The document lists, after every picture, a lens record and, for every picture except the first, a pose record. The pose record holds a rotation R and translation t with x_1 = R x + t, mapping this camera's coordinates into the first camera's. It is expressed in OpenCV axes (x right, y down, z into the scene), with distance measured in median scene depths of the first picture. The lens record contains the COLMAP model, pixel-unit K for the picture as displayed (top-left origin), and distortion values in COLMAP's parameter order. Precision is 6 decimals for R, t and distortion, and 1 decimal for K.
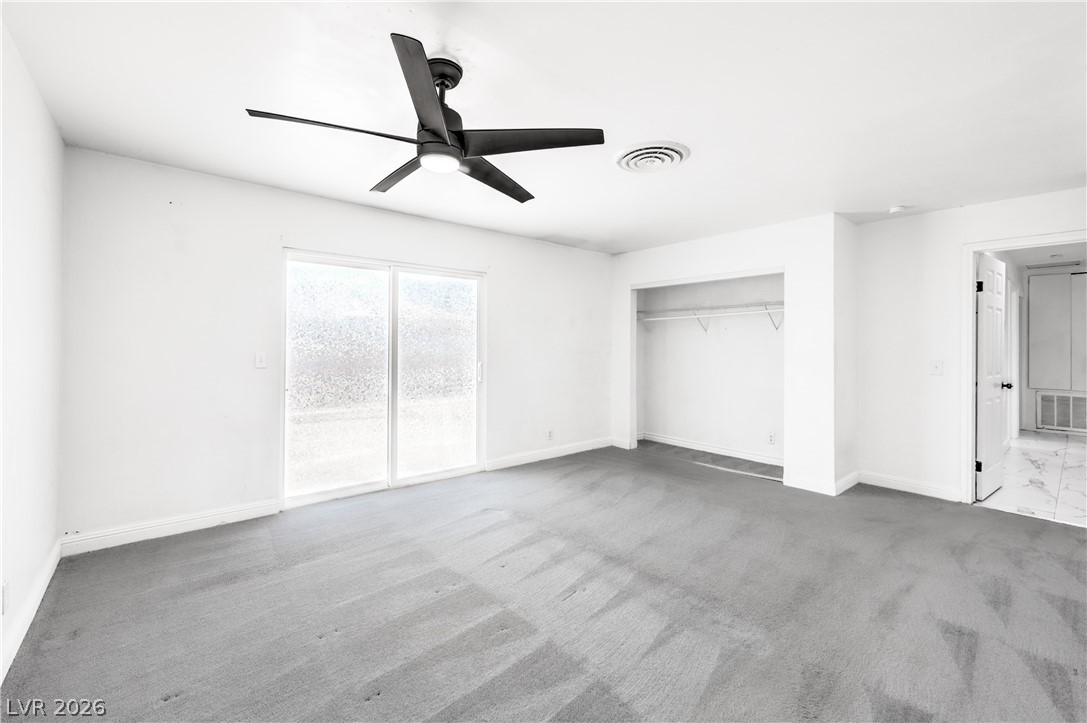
lens RADIAL K [[450.7, 0, 542.2], [0, 450.7, 355.4], [0, 0, 1]] dist [-0.000740, 0.000690]
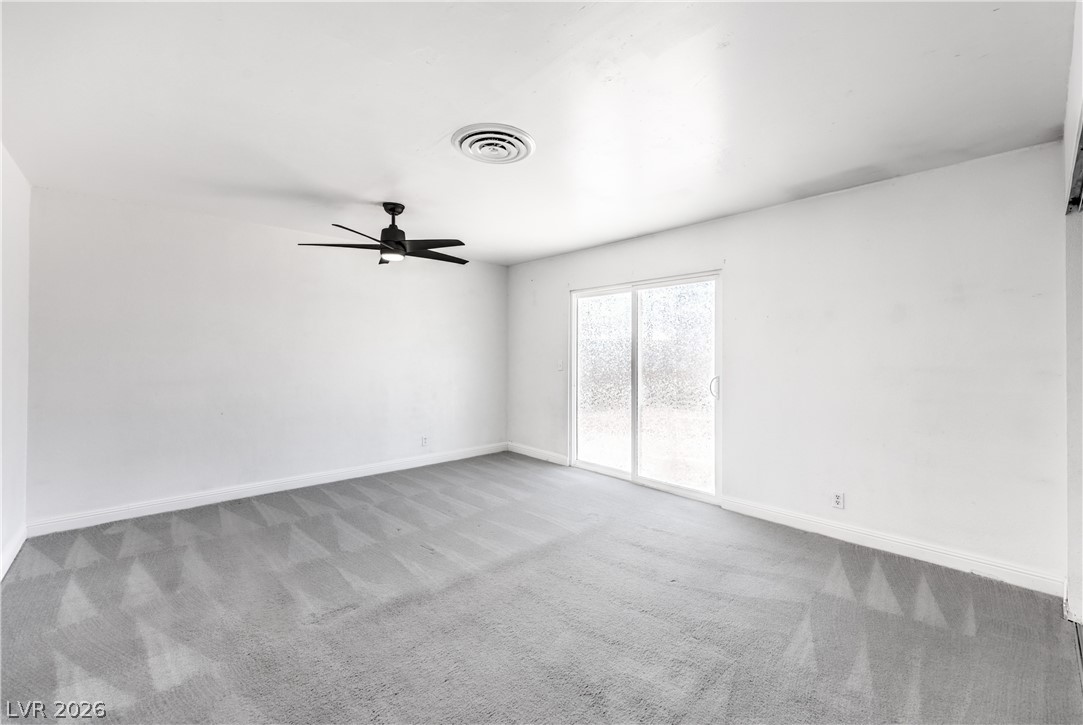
lens RADIAL K [[449.0, 0, 540.7], [0, 449.0, 356.0], [0, 0, 1]] dist [-0.000740, 0.000690]
pose [[0.037374, 0.003101, -0.999297, 0.736554], [-0.017818, 0.999838, 0.002436, -0.019659], [0.999142, 0.017714, 0.037423, 0.675224]]
